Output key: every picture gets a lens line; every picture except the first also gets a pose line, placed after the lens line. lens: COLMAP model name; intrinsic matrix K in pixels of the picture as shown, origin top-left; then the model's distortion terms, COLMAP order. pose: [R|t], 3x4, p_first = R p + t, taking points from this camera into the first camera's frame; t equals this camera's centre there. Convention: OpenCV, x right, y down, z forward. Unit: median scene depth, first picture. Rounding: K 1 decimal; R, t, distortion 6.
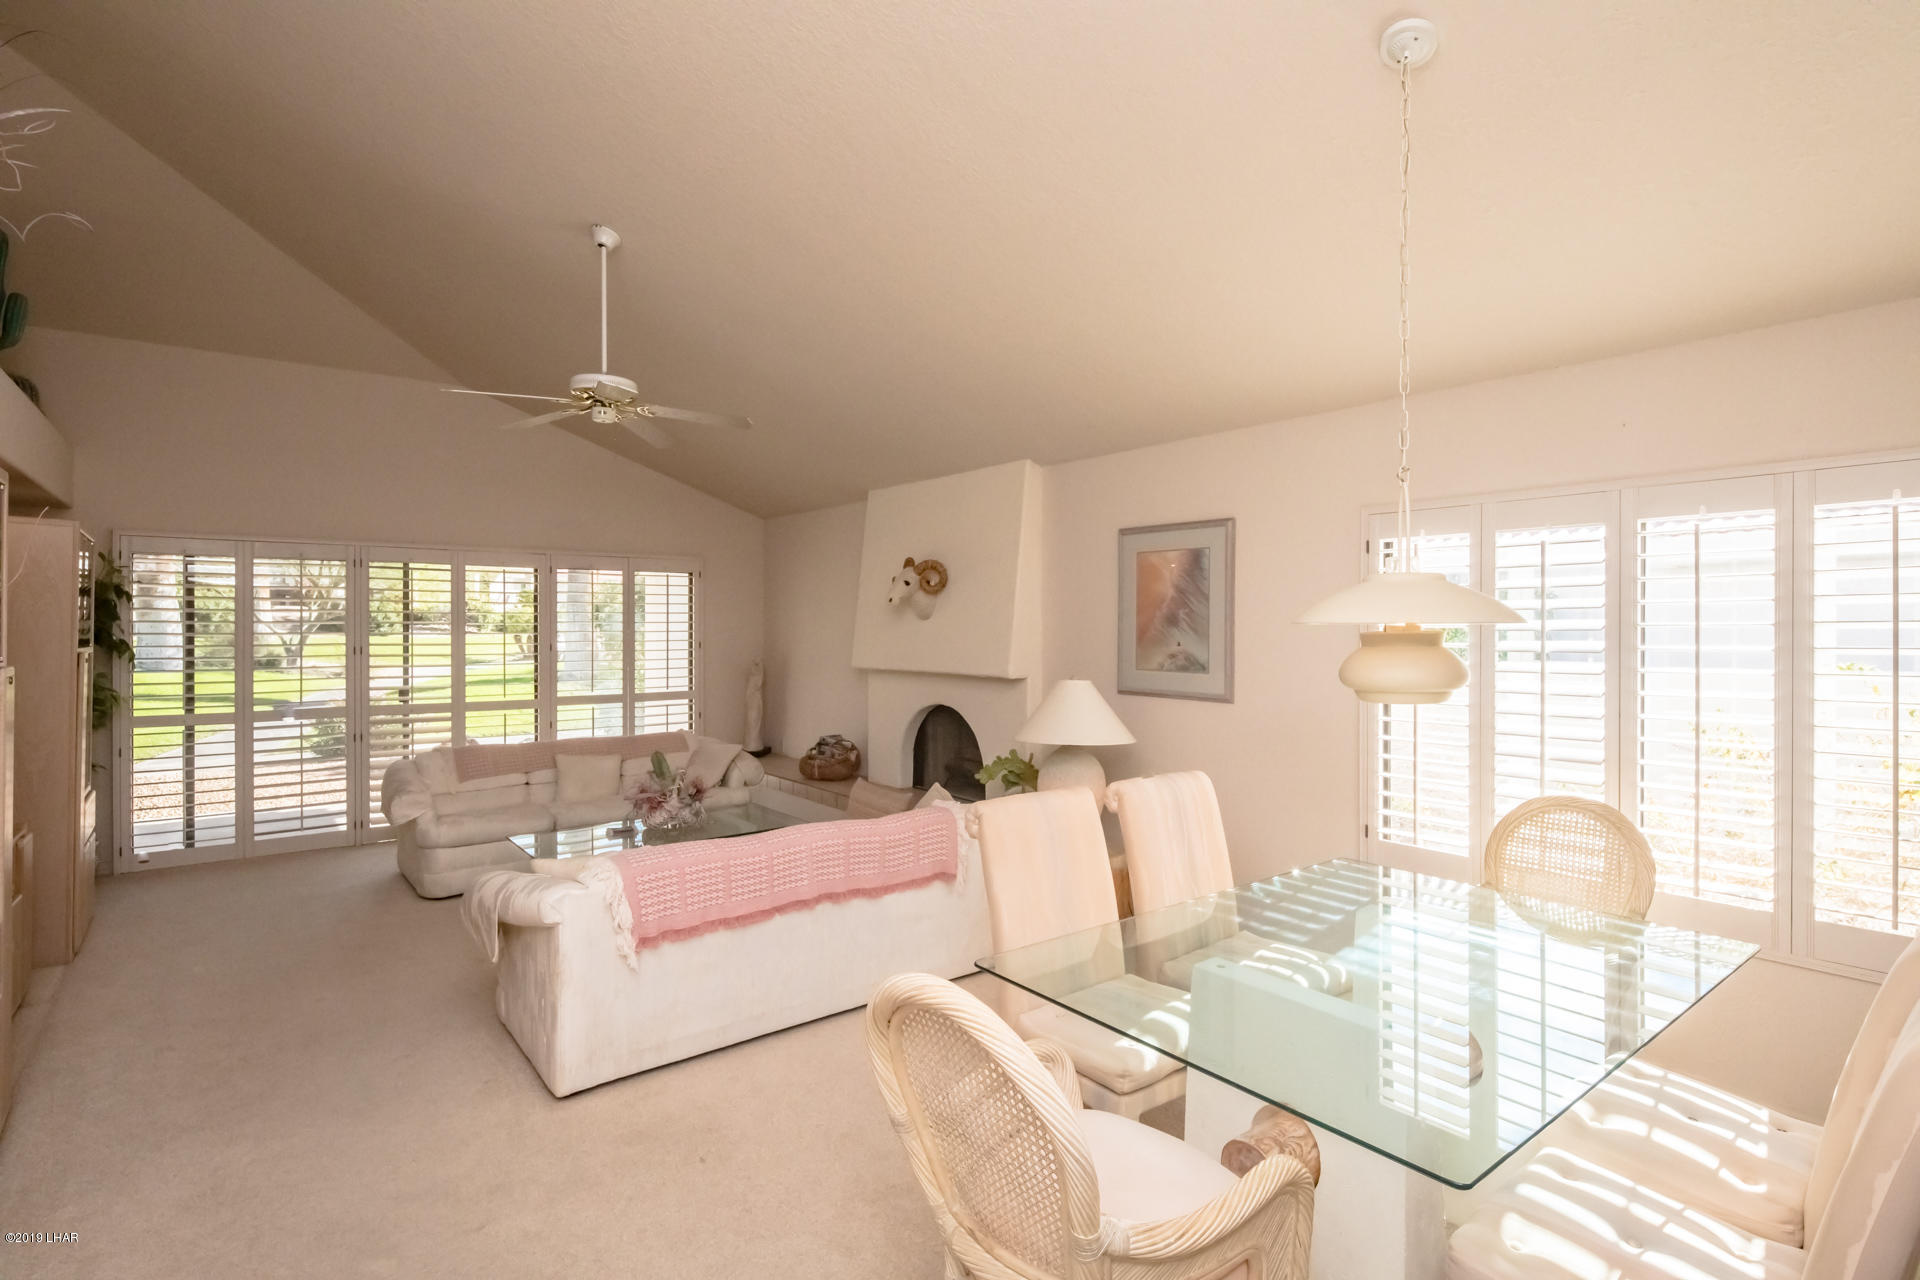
lens RADIAL K [[926.3, 0, 958.8], [0, 926.3, 627.0], [0, 0, 1]] dist [0.000234, 0.000282]
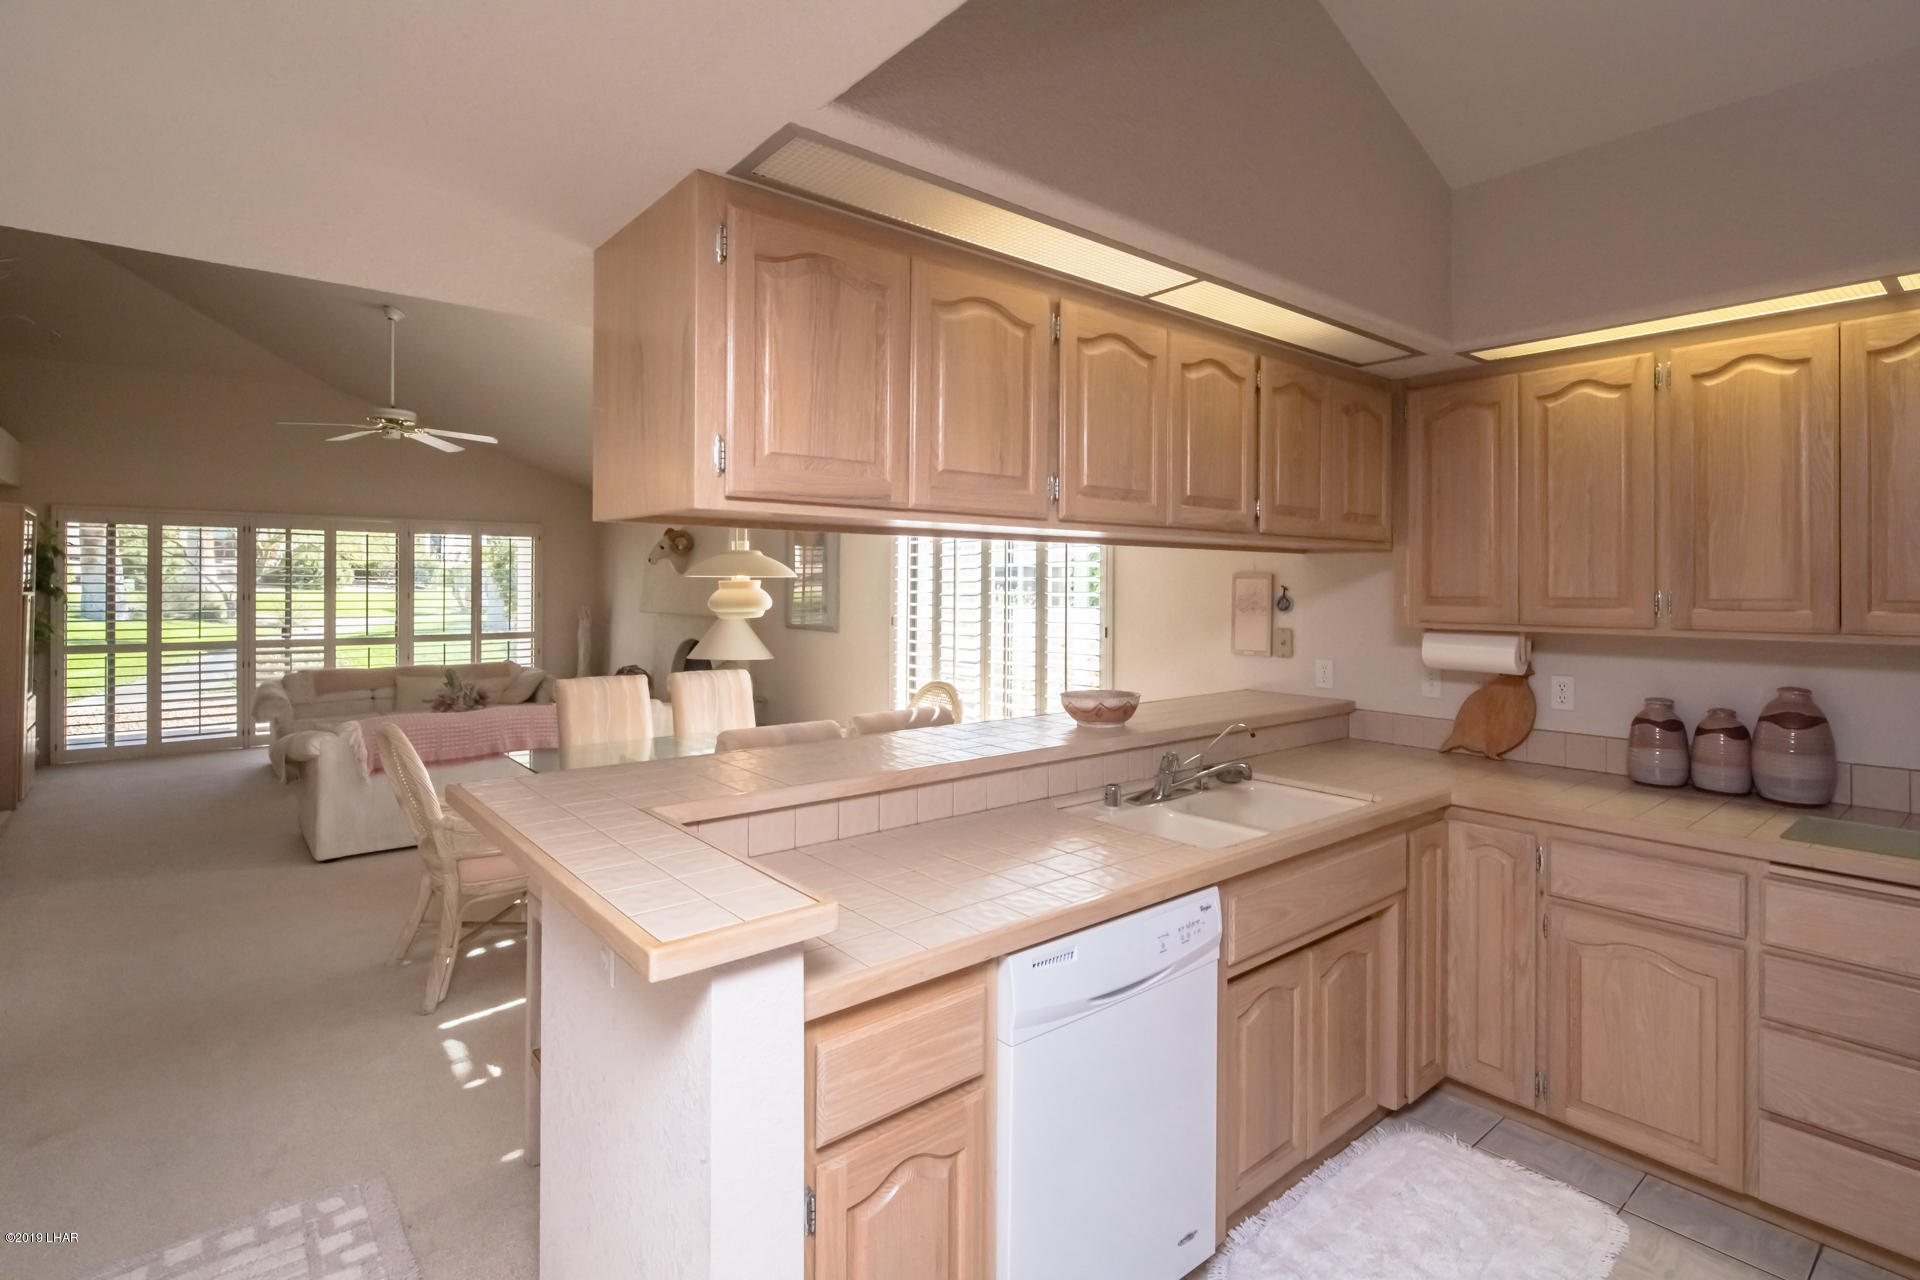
lens RADIAL K [[928.3, 0, 963.8], [0, 928.3, 583.3], [0, 0, 1]] dist [0.001161, -0.002272]
pose [[0.999594, 0.002836, 0.028336, 0.334689], [-0.002772, 0.999993, -0.002317, 0.006633], [-0.028342, 0.002237, 0.999596, -0.343138]]
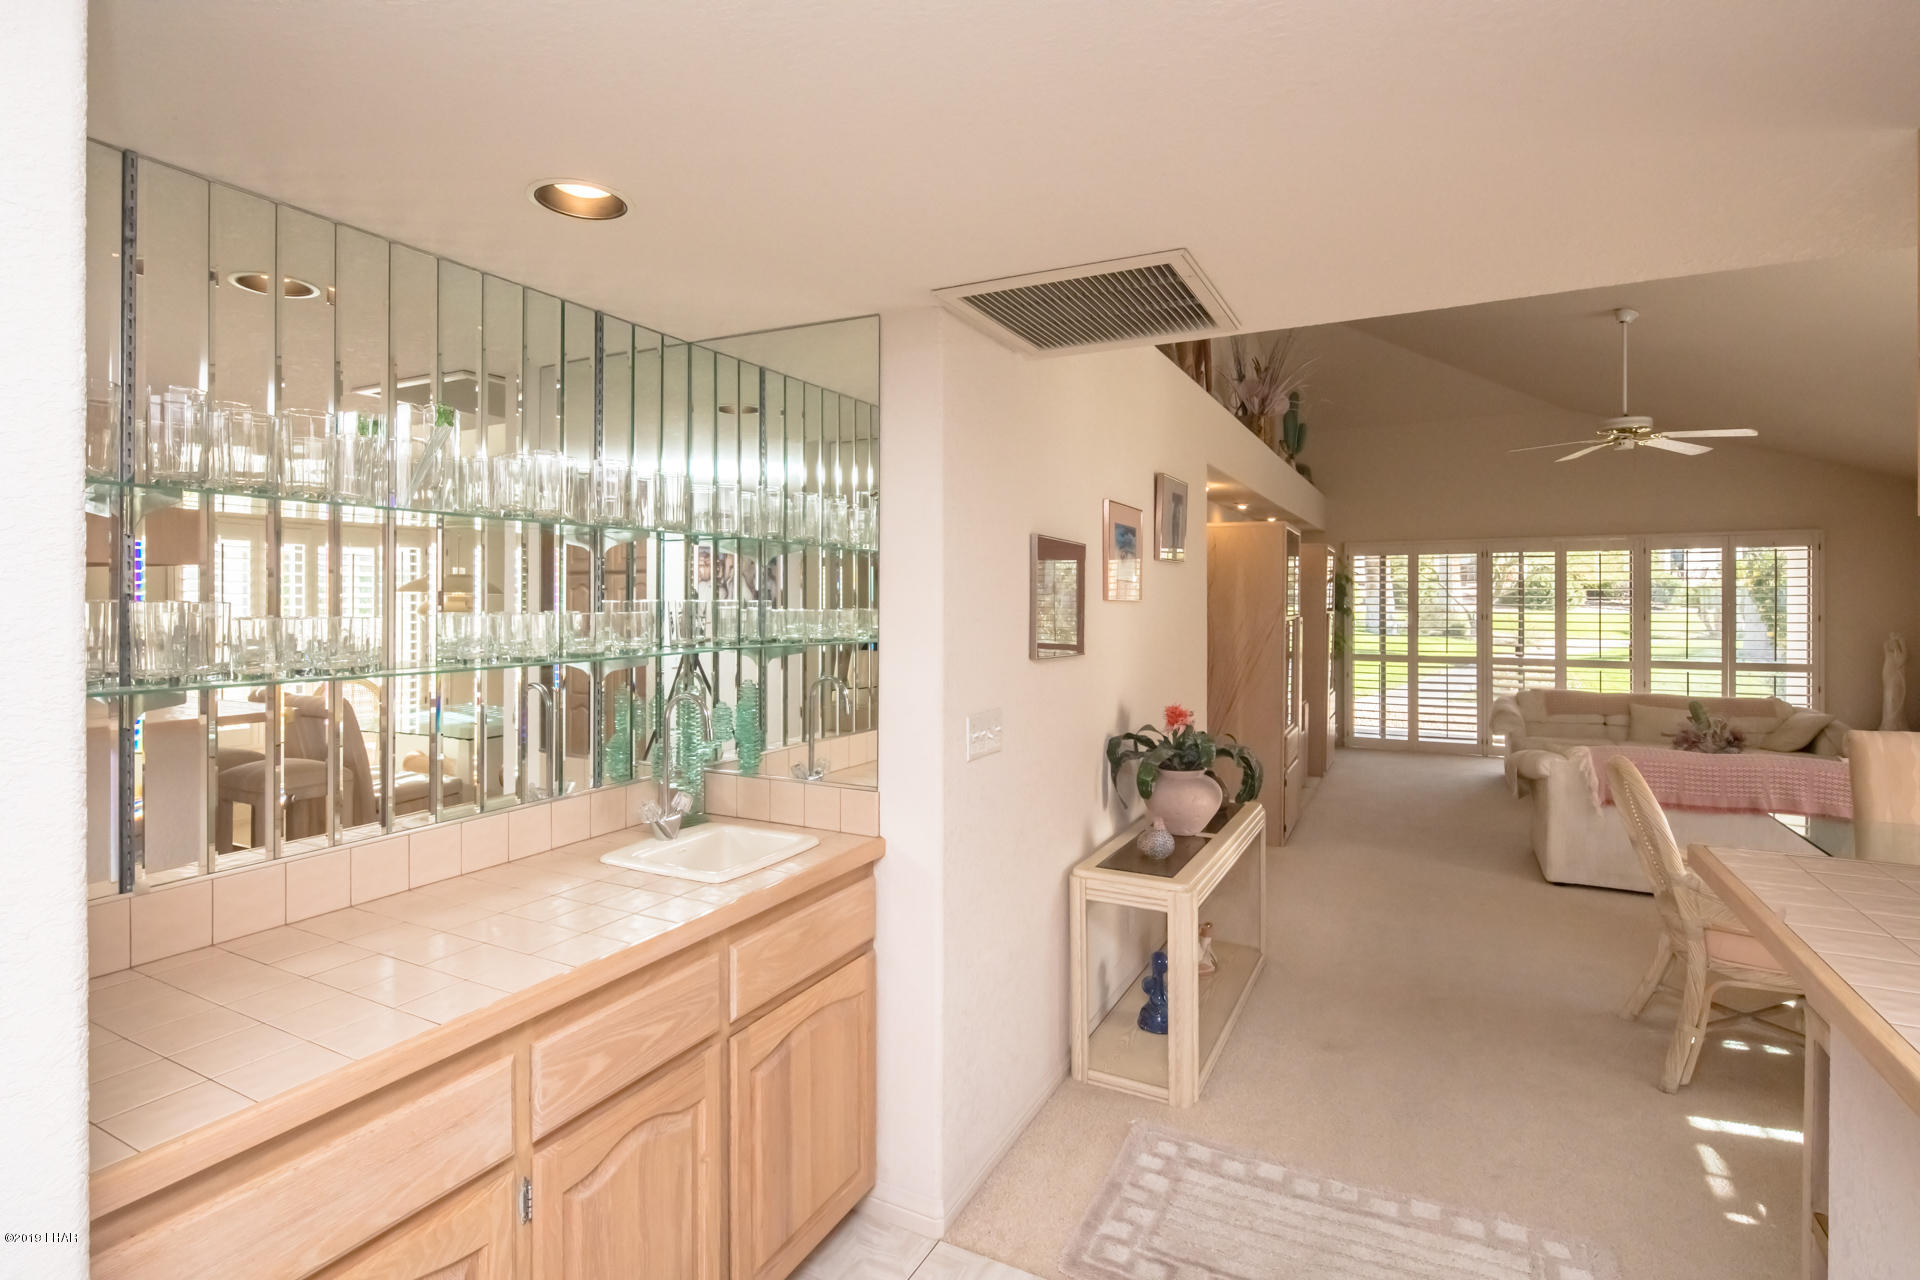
lens RADIAL K [[931.4, 0, 956.0], [0, 931.4, 601.8], [0, 0, 1]] dist [0.001044, -0.001454]
pose [[0.410520, -0.000850, -0.911851, 0.325692], [-0.001666, 0.999997, -0.001682, 0.006543], [0.911850, 0.002210, 0.410518, -0.324565]]
